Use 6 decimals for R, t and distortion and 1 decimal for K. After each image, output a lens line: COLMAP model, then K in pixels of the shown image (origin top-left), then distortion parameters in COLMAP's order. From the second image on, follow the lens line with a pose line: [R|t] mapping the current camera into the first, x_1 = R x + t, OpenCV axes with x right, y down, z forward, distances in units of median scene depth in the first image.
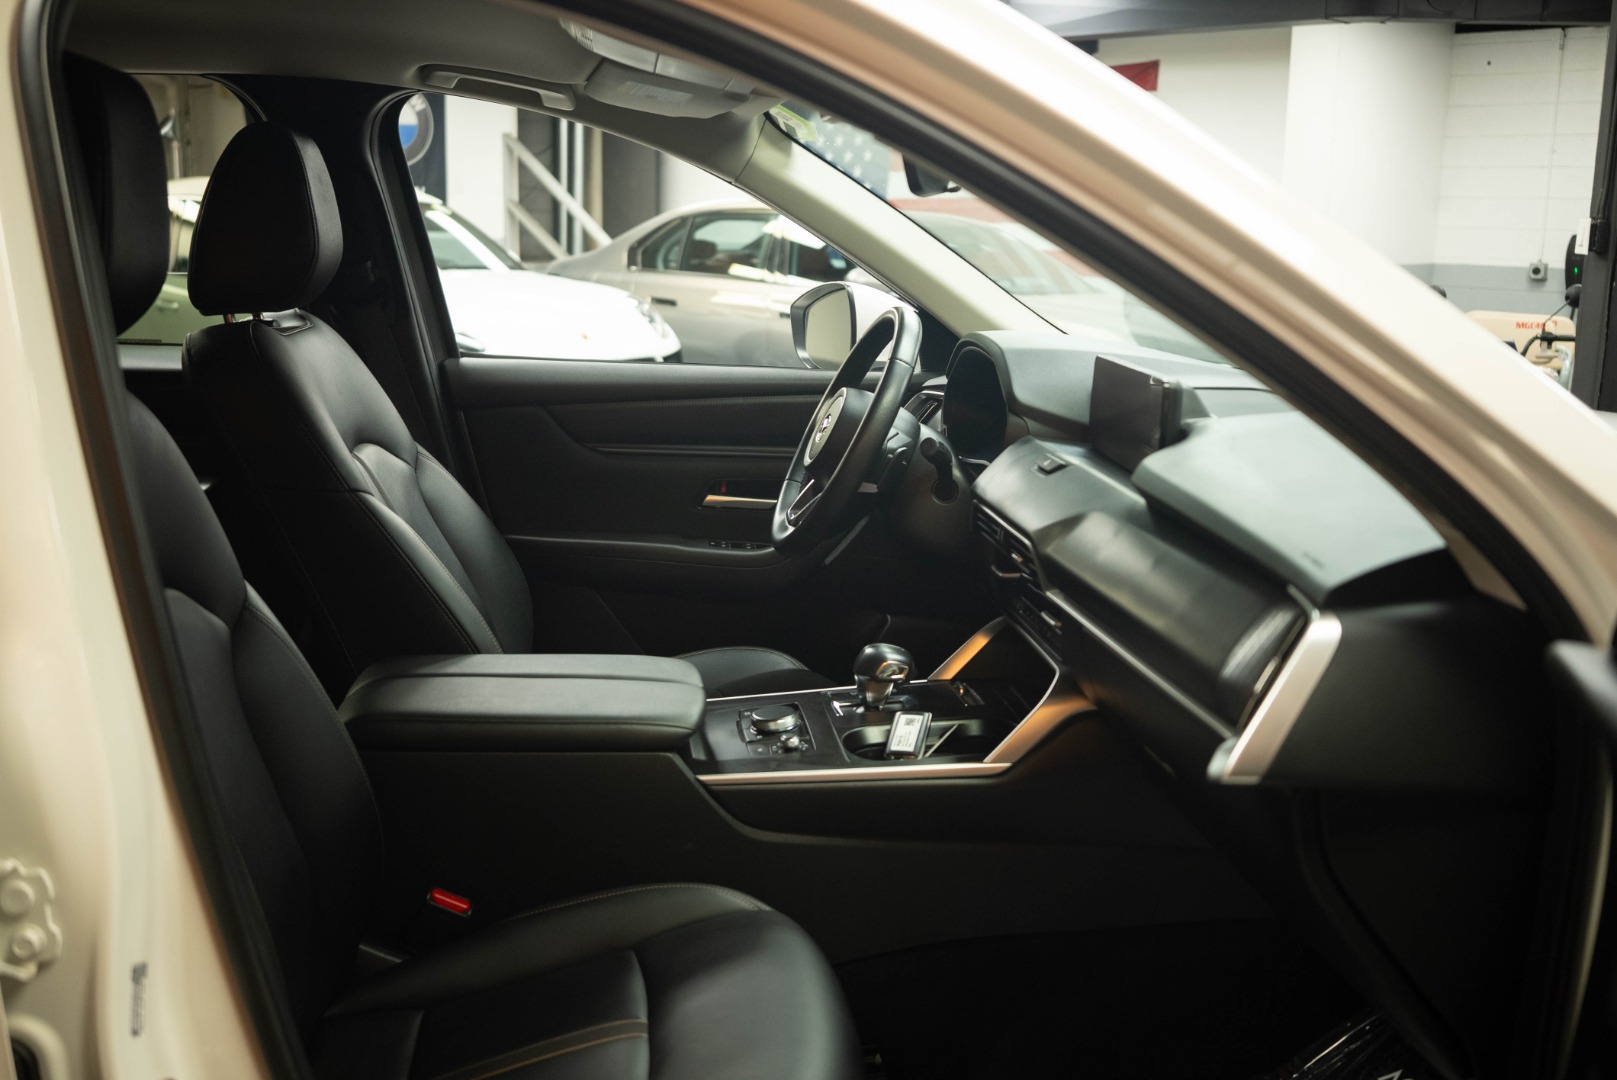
lens RADIAL K [[1594.9, 0, 805.9], [0, 1594.9, 550.7], [0, 0, 1]] dist [-0.036887, 0.000000]
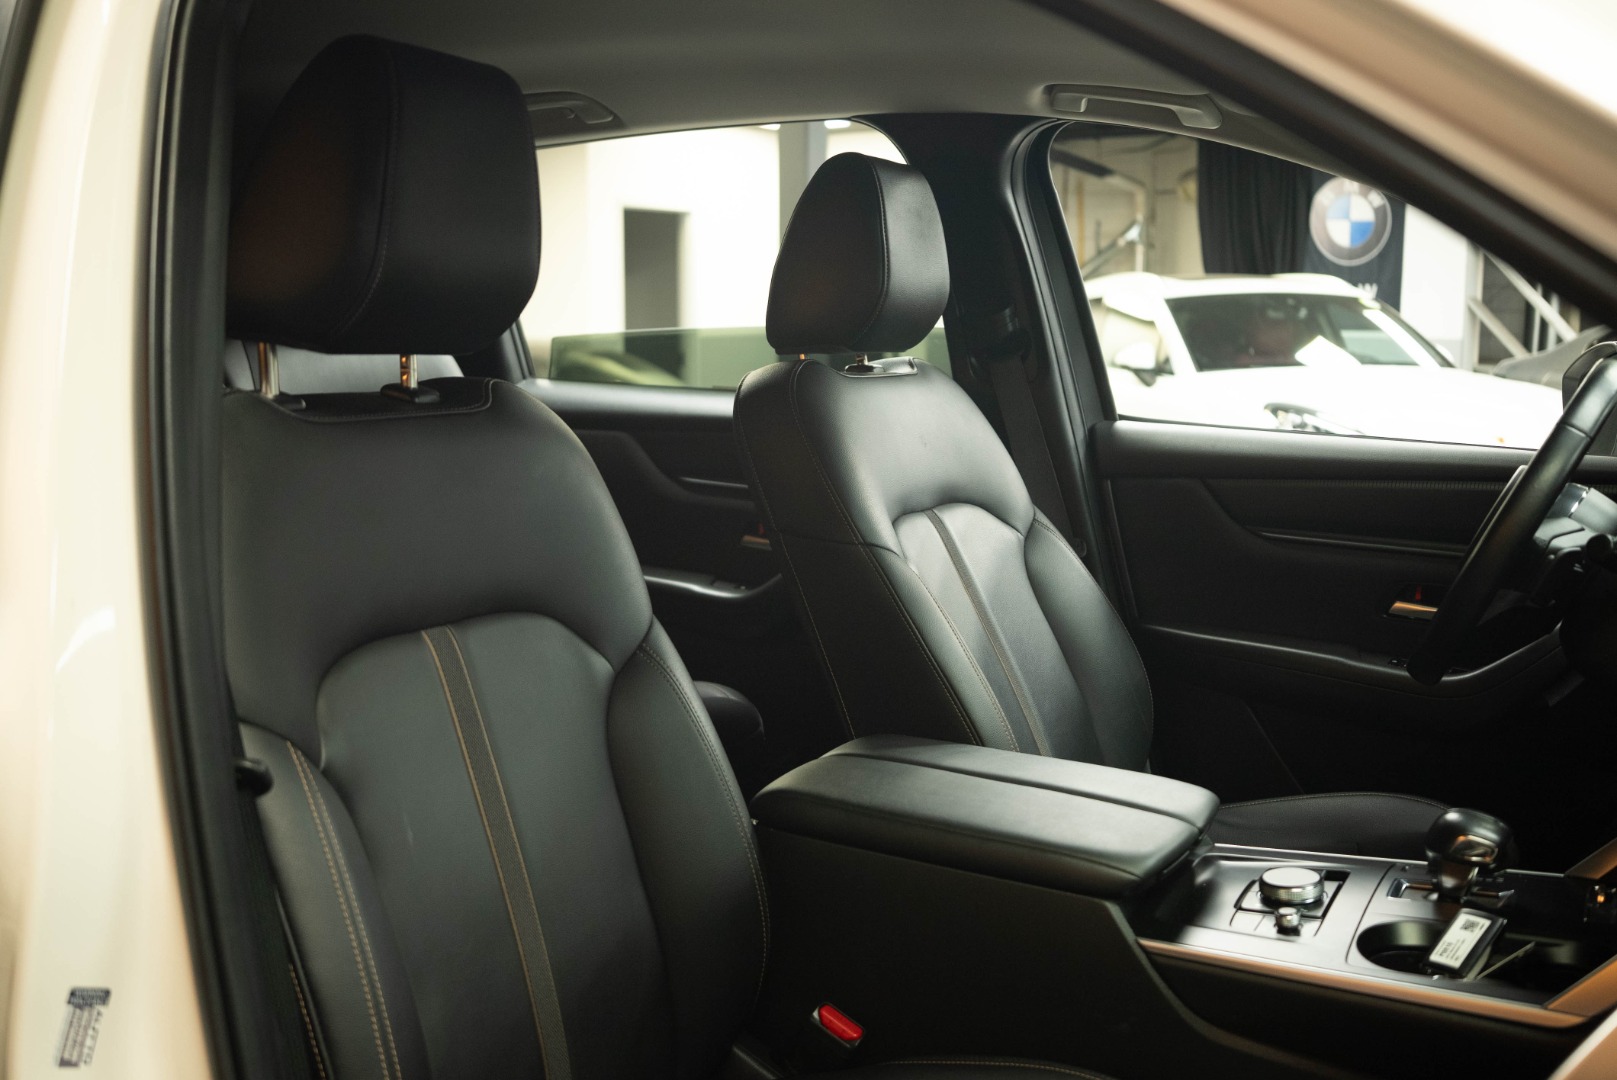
lens RADIAL K [[1594.9, 0, 806.7], [0, 1594.9, 535.8], [0, 0, 1]] dist [-0.036887, 0.000000]
pose [[0.819138, 0.069992, -0.569310, 0.162771], [-0.113946, 0.992602, -0.041917, -0.000565], [0.562164, 0.099206, 0.821054, 0.191859]]
